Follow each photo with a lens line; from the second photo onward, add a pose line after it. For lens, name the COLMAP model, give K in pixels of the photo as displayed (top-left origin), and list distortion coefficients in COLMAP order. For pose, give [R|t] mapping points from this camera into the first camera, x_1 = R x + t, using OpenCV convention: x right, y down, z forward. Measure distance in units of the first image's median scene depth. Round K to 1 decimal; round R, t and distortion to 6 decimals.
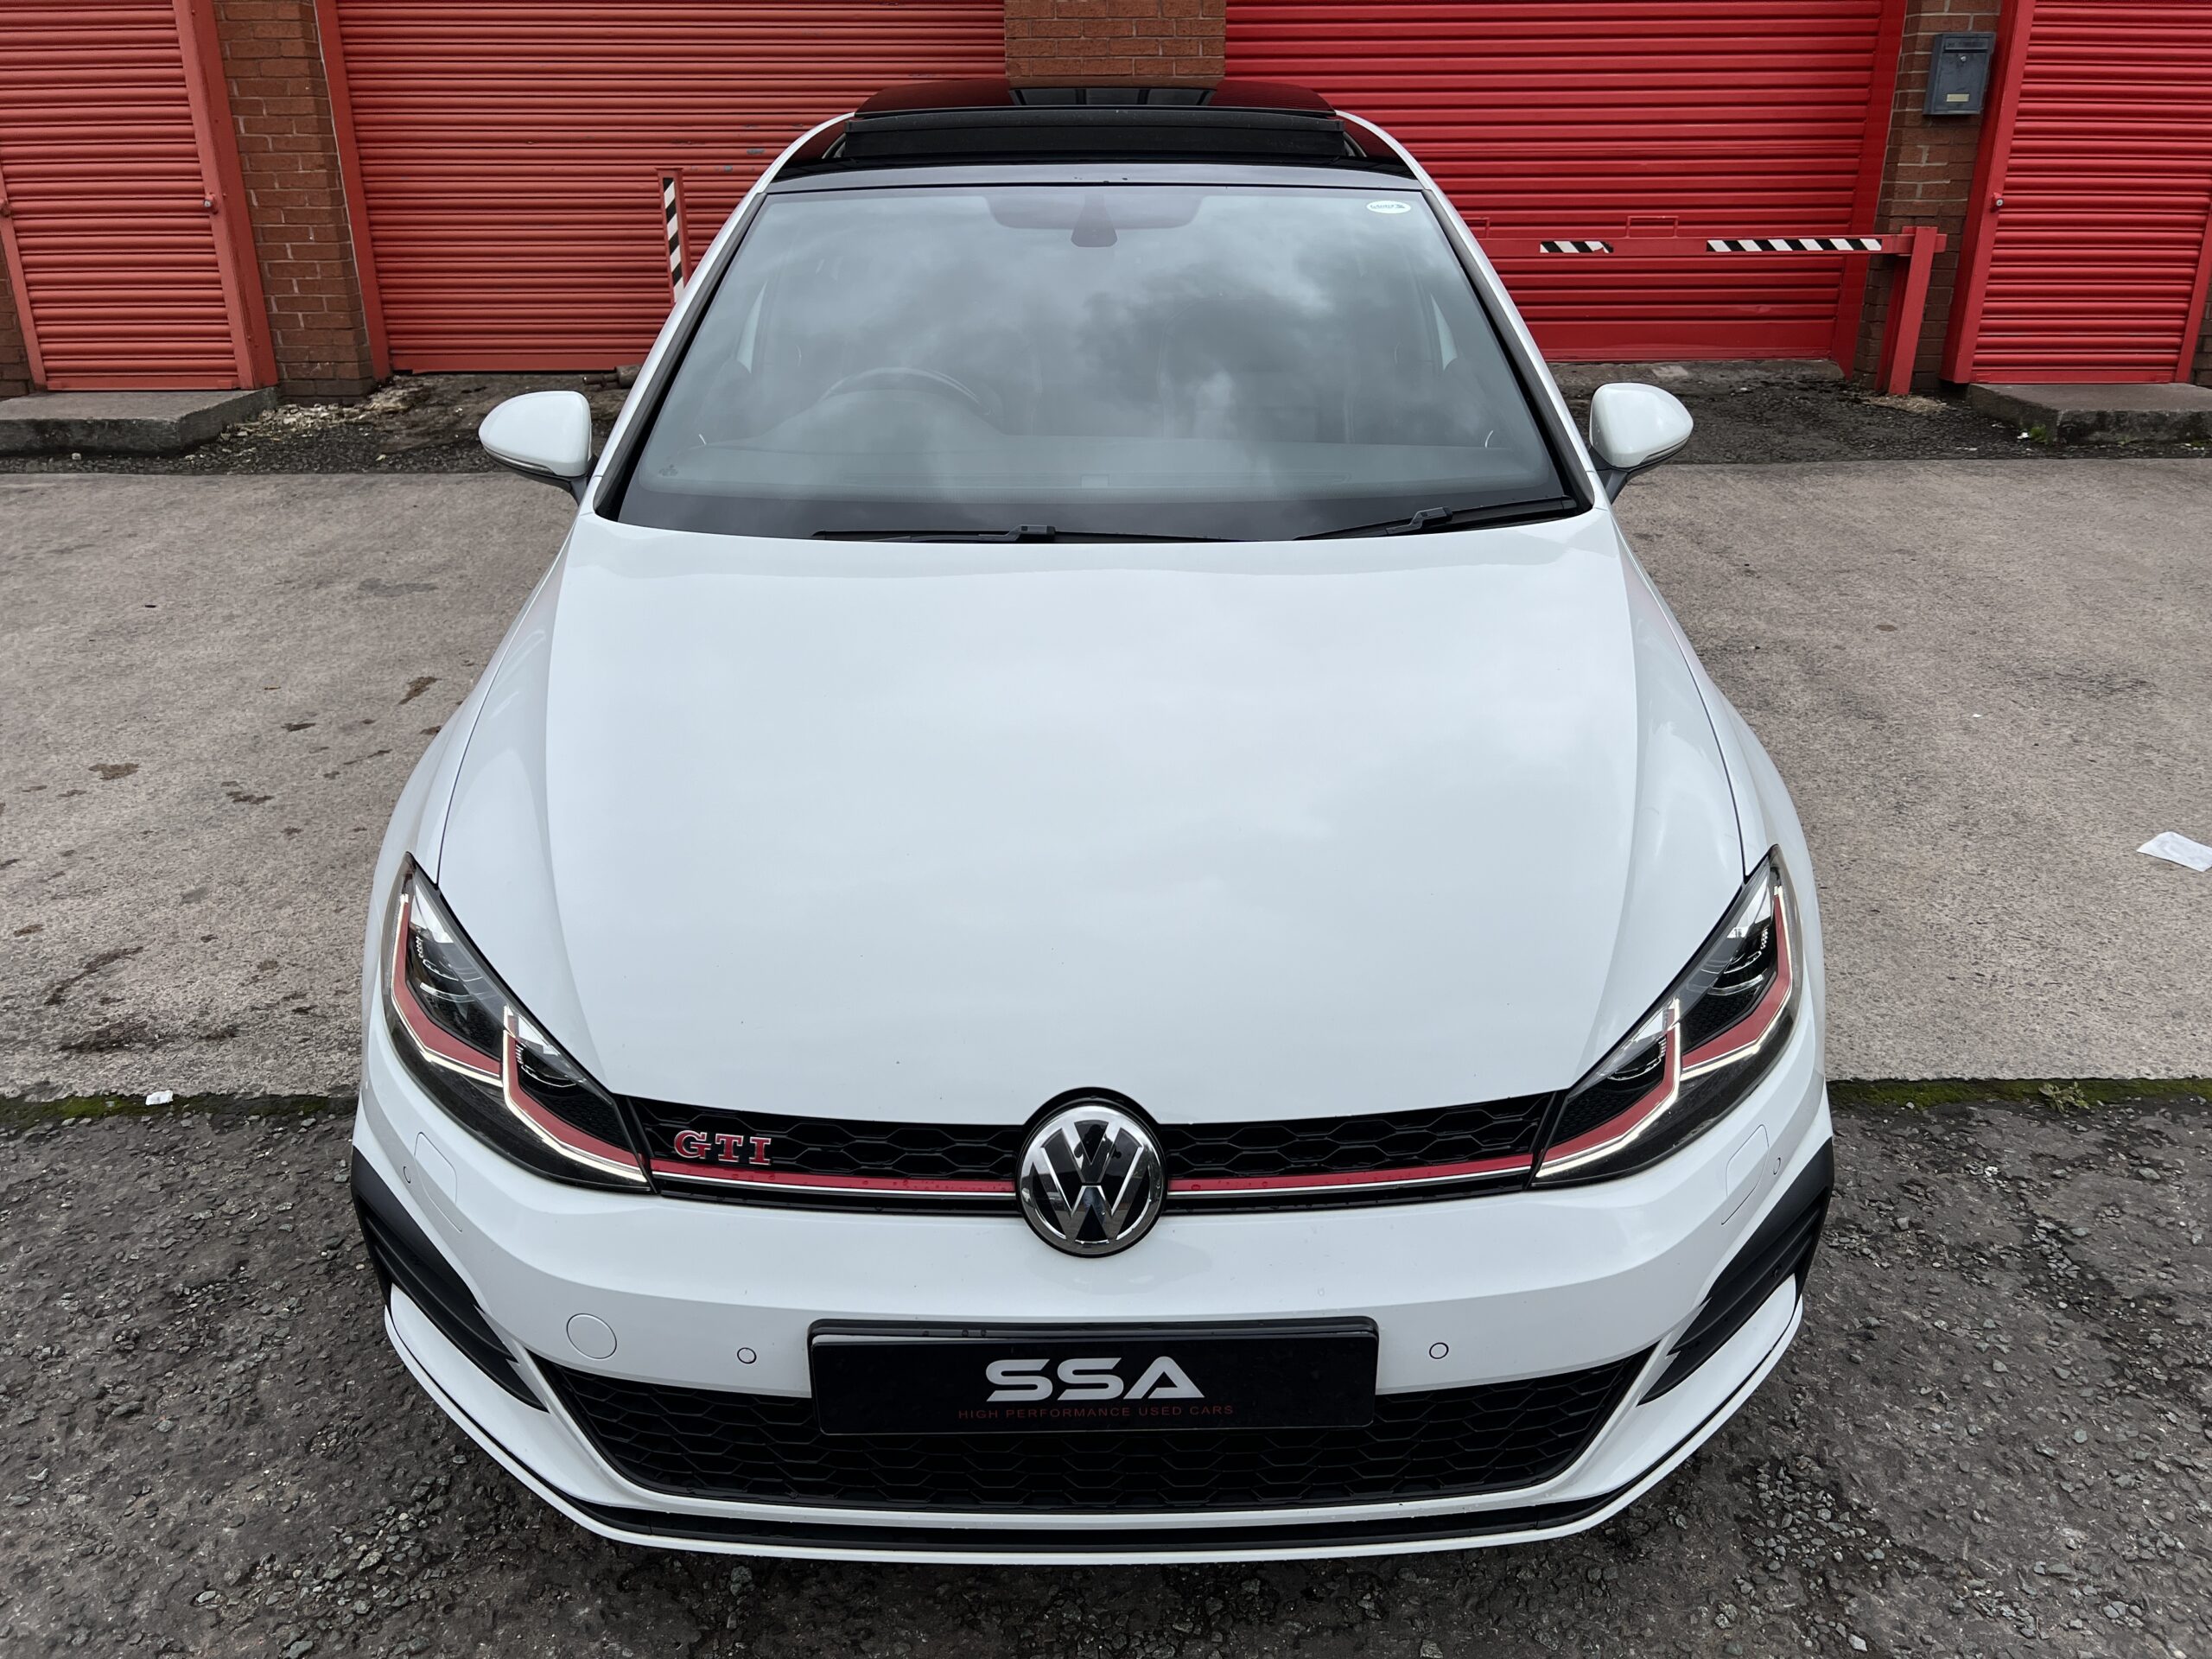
lens RADIAL K [[1663.8, 0, 1115.6], [0, 1663.8, 824.0], [0, 0, 1]] dist [0.037069, -0.044196]
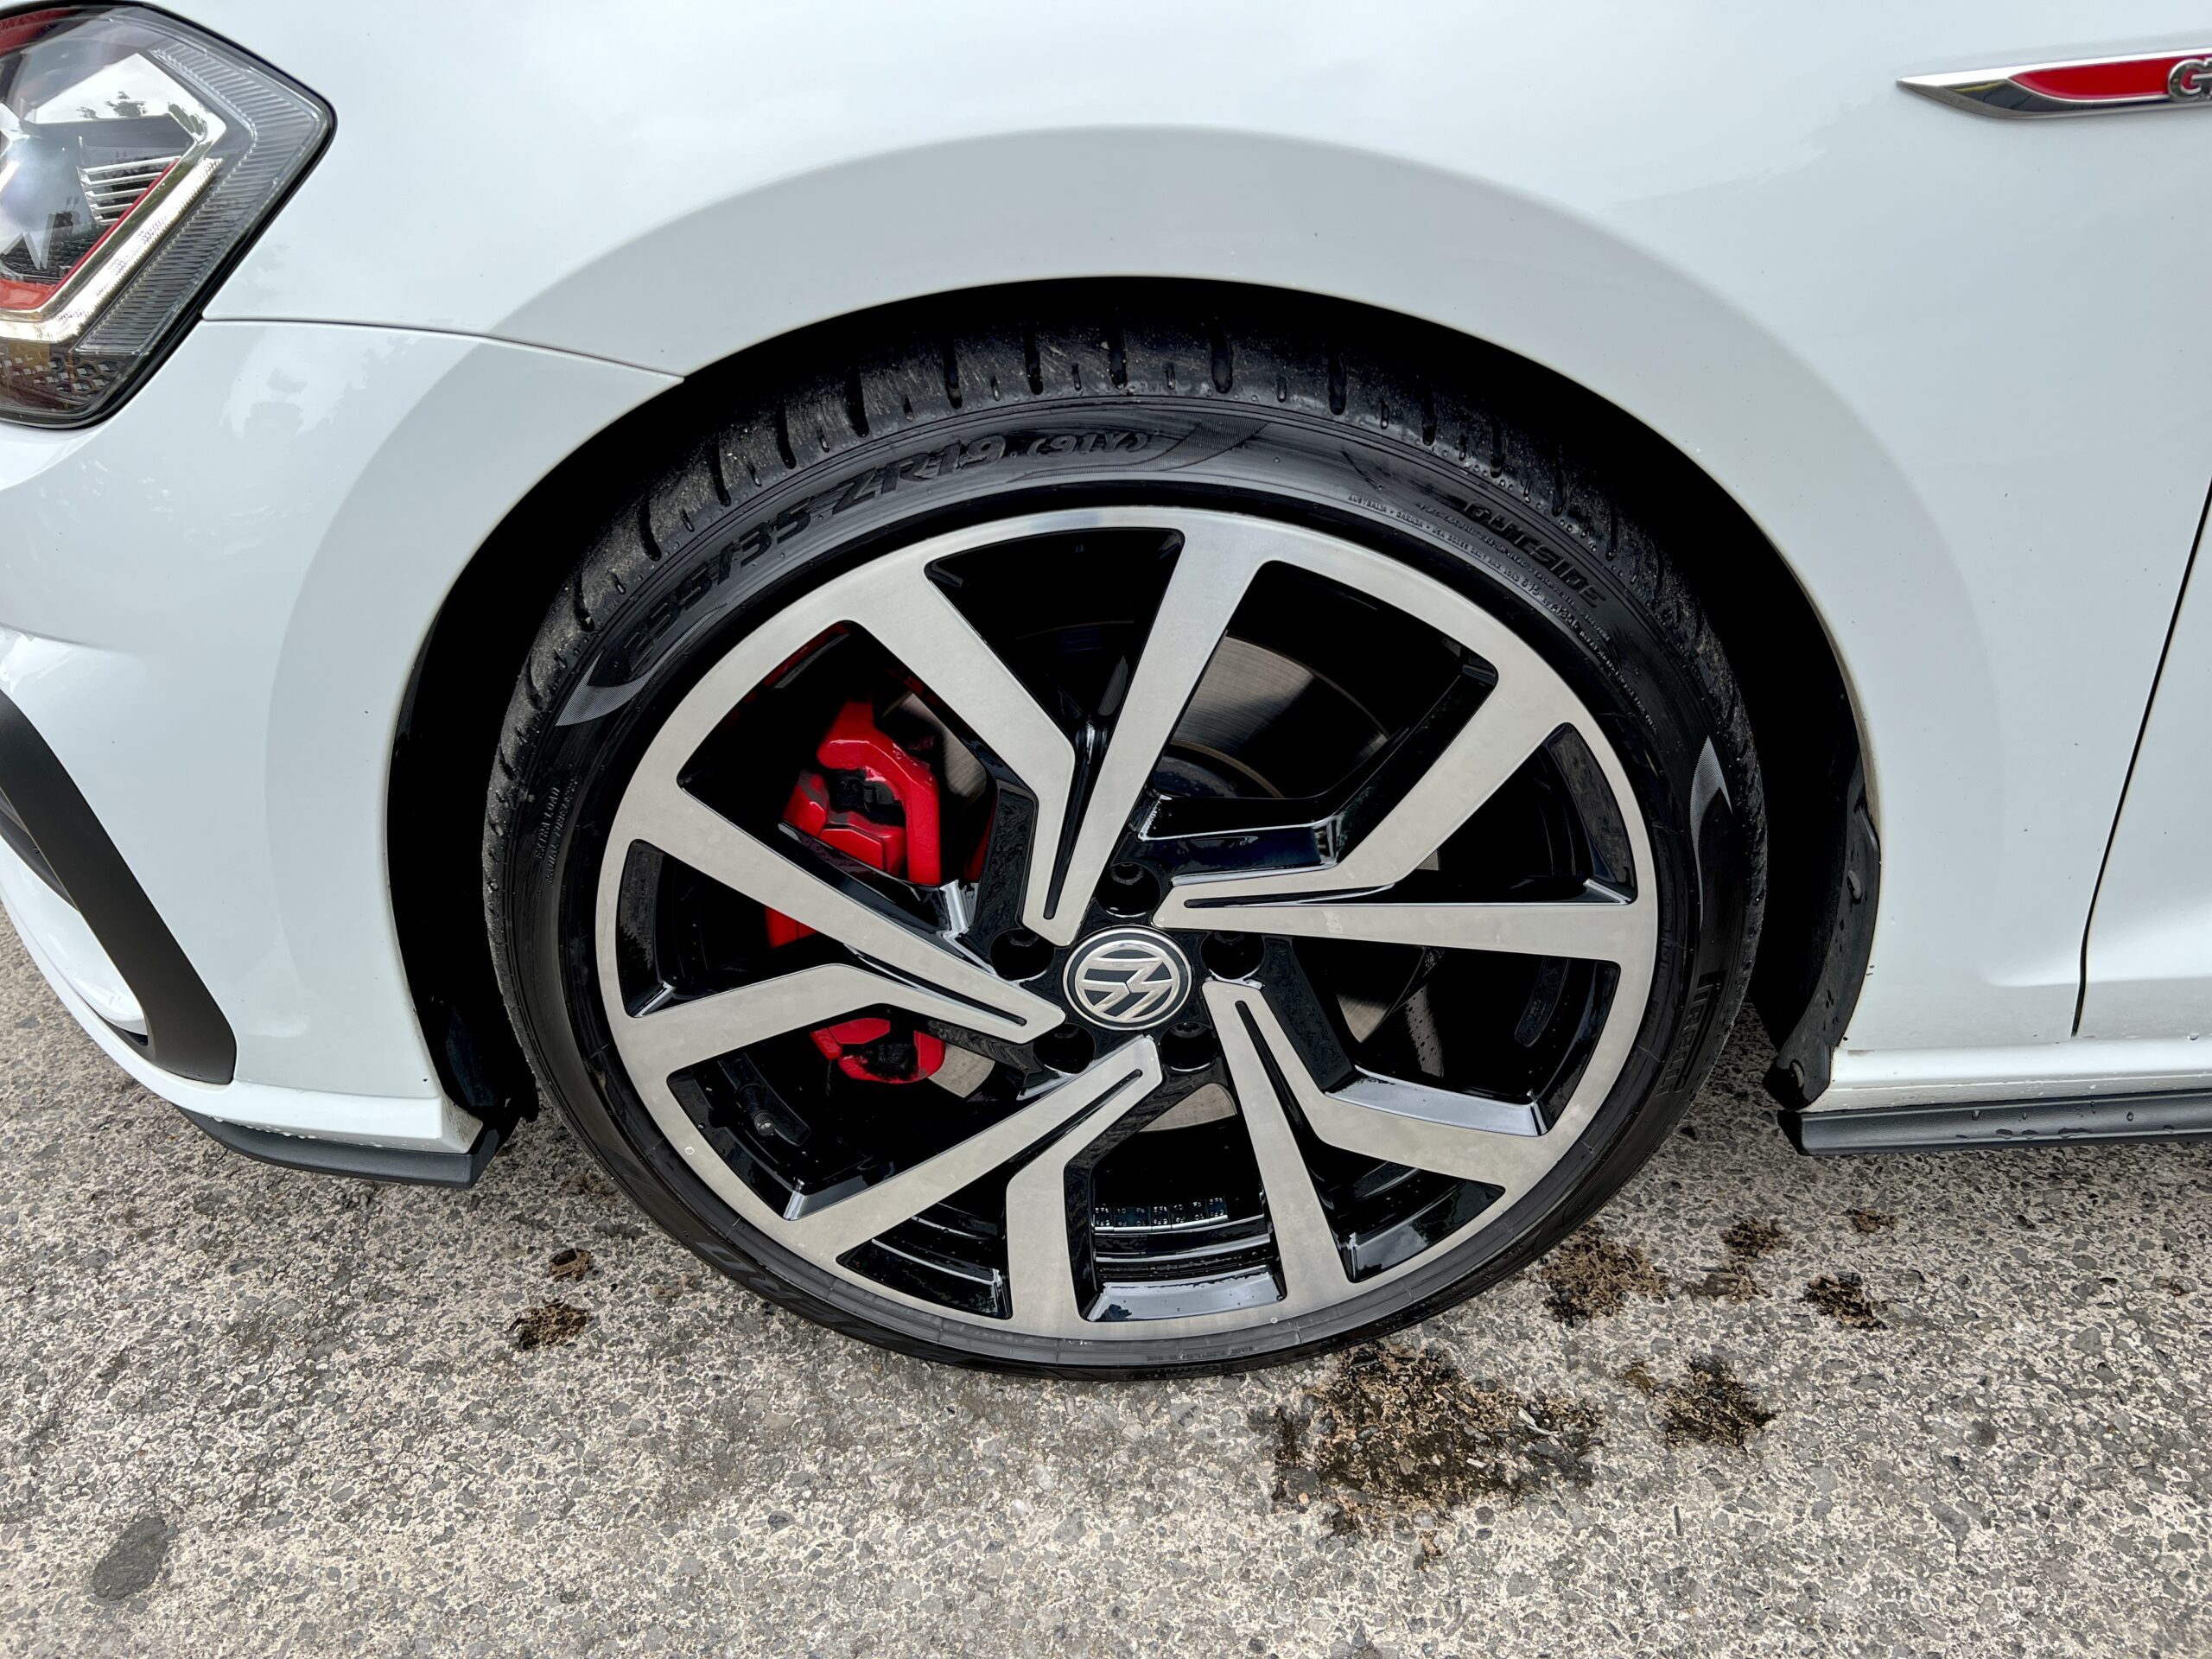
lens RADIAL K [[1663.9, 0, 1094.7], [0, 1663.9, 822.2], [0, 0, 1]] dist [0.036823, -0.043522]
pose [[0.999675, -0.020344, -0.015346, -0.349742], [0.022513, 0.987209, 0.157834, -0.025804], [0.011939, -0.158128, 0.987346, 0.366281]]
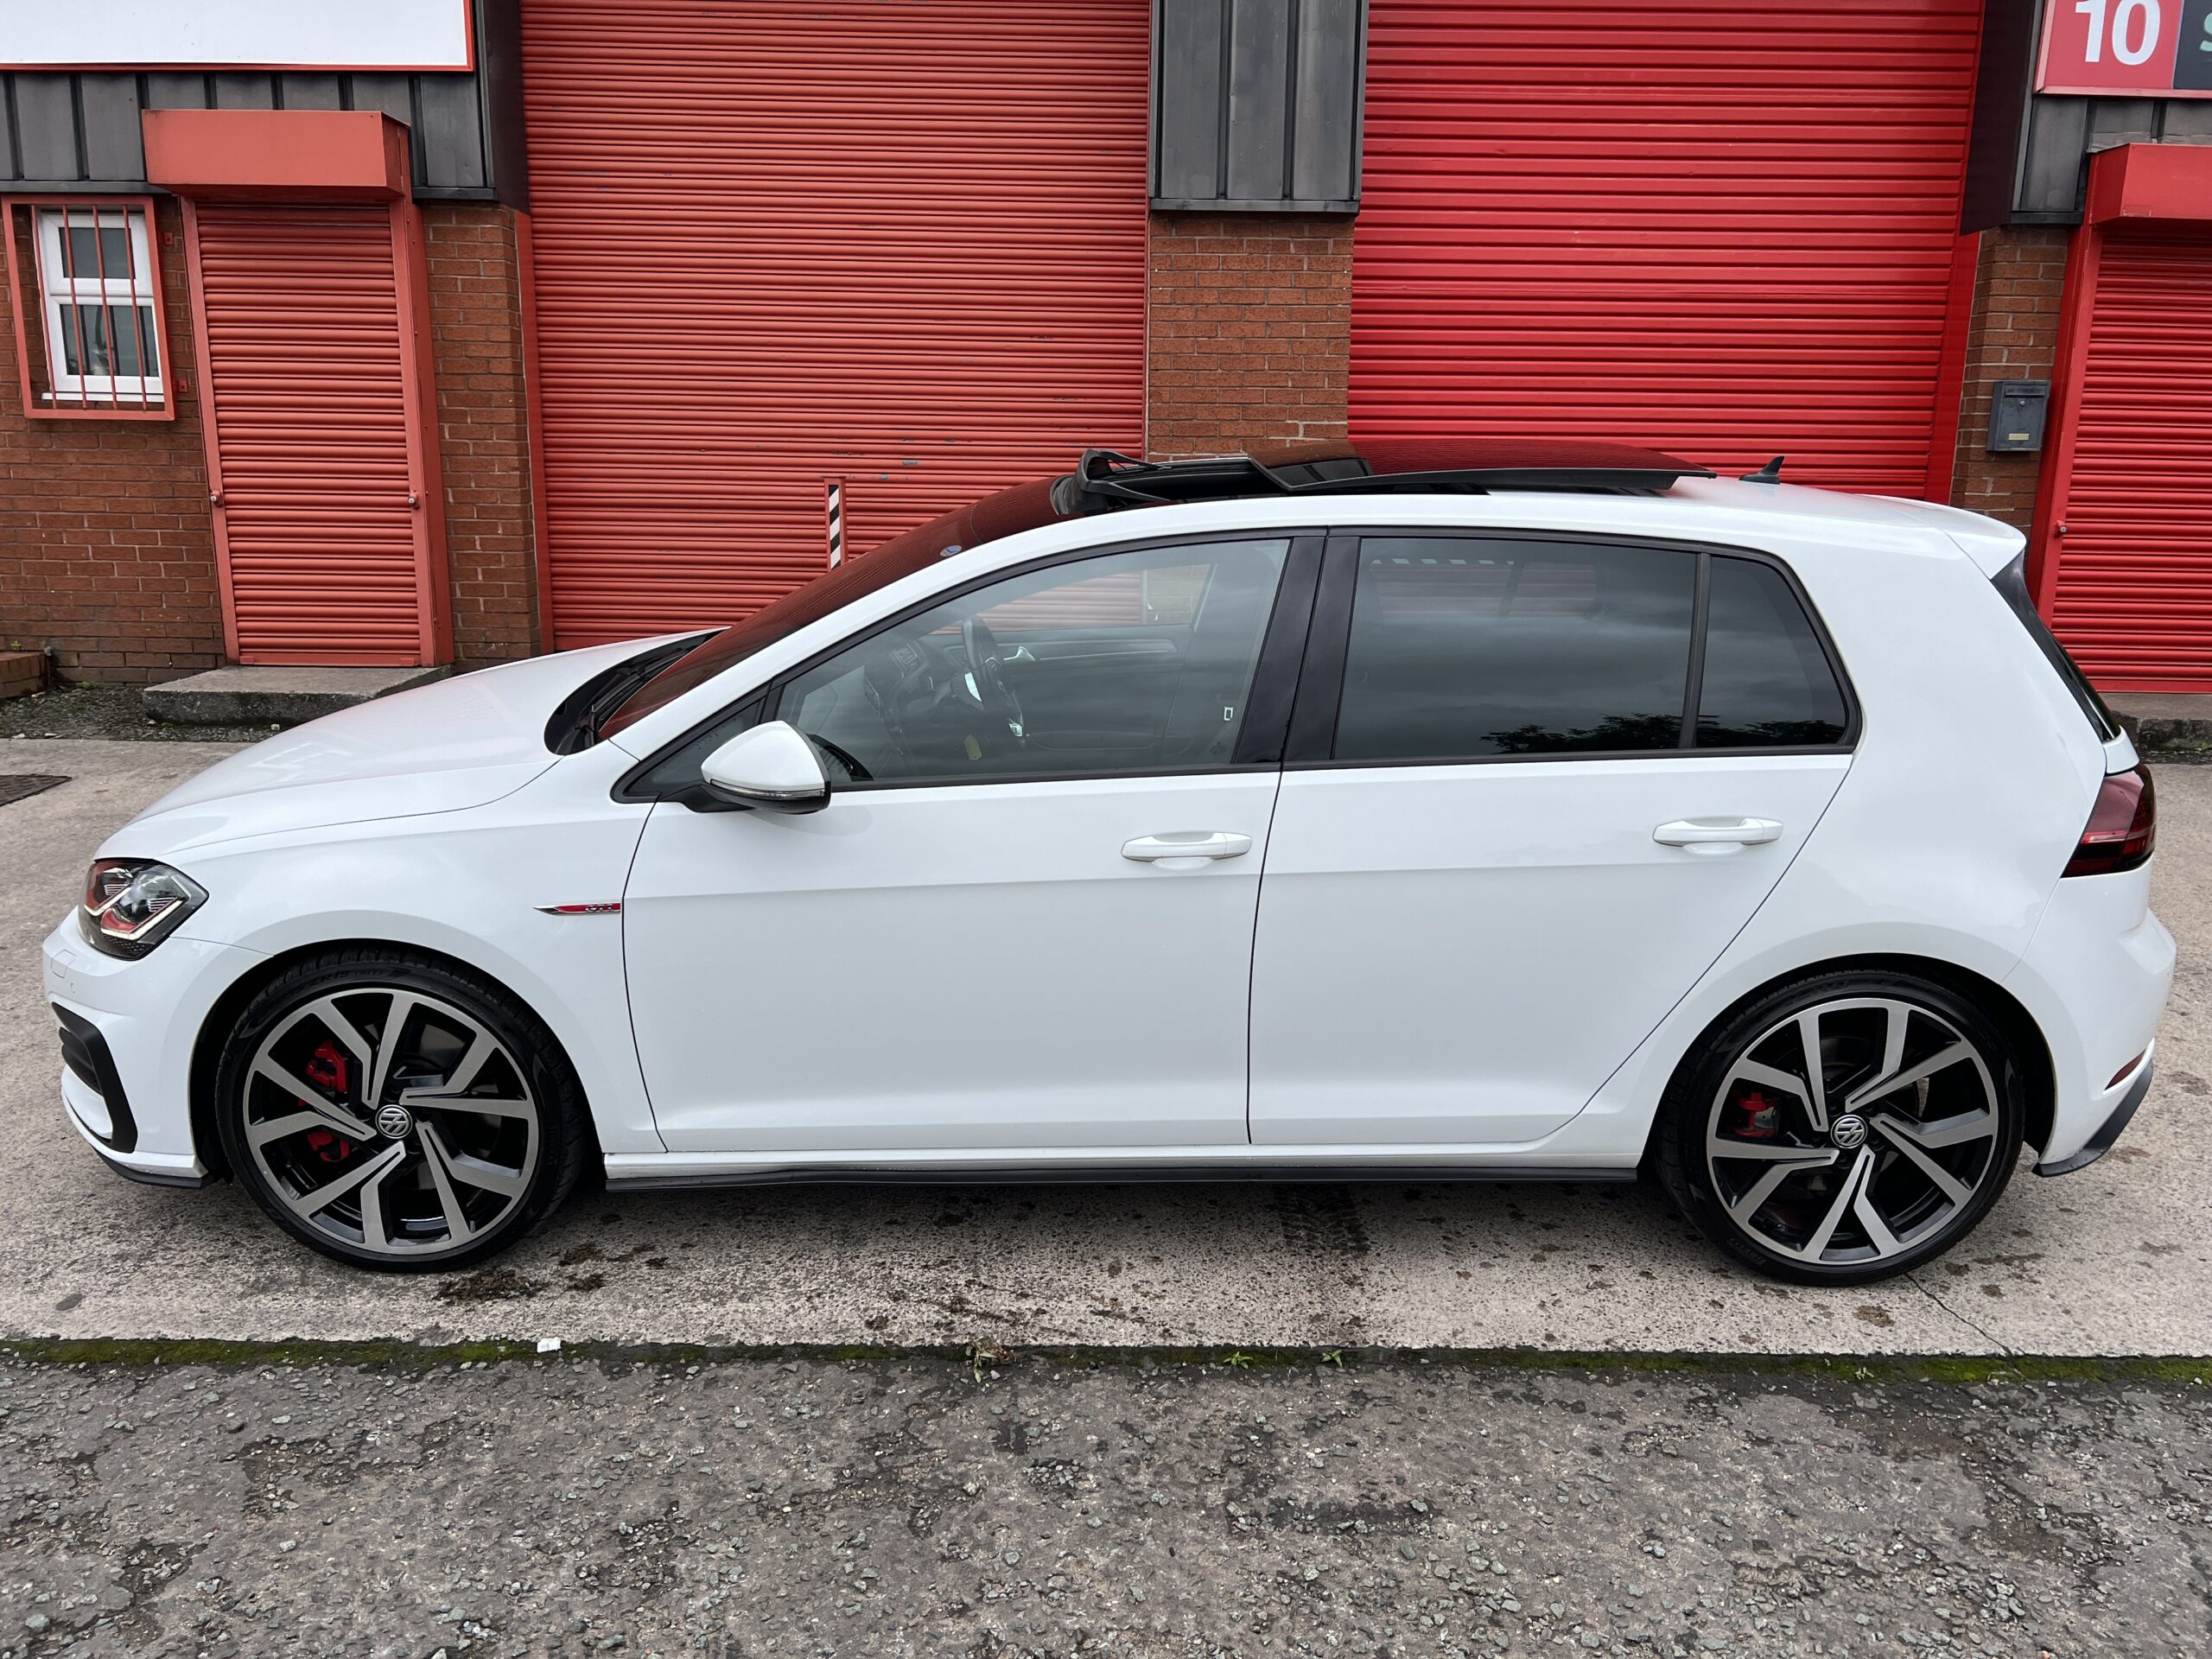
lens RADIAL K [[1667.3, 0, 1118.3], [0, 1667.3, 829.1], [0, 0, 1]] dist [0.027706, -0.029798]
pose [[0.999834, 0.018115, 0.001810, -0.109890], [-0.017615, 0.987738, -0.155124, -0.000246], [-0.004598, 0.155066, 0.987893, -0.051033]]
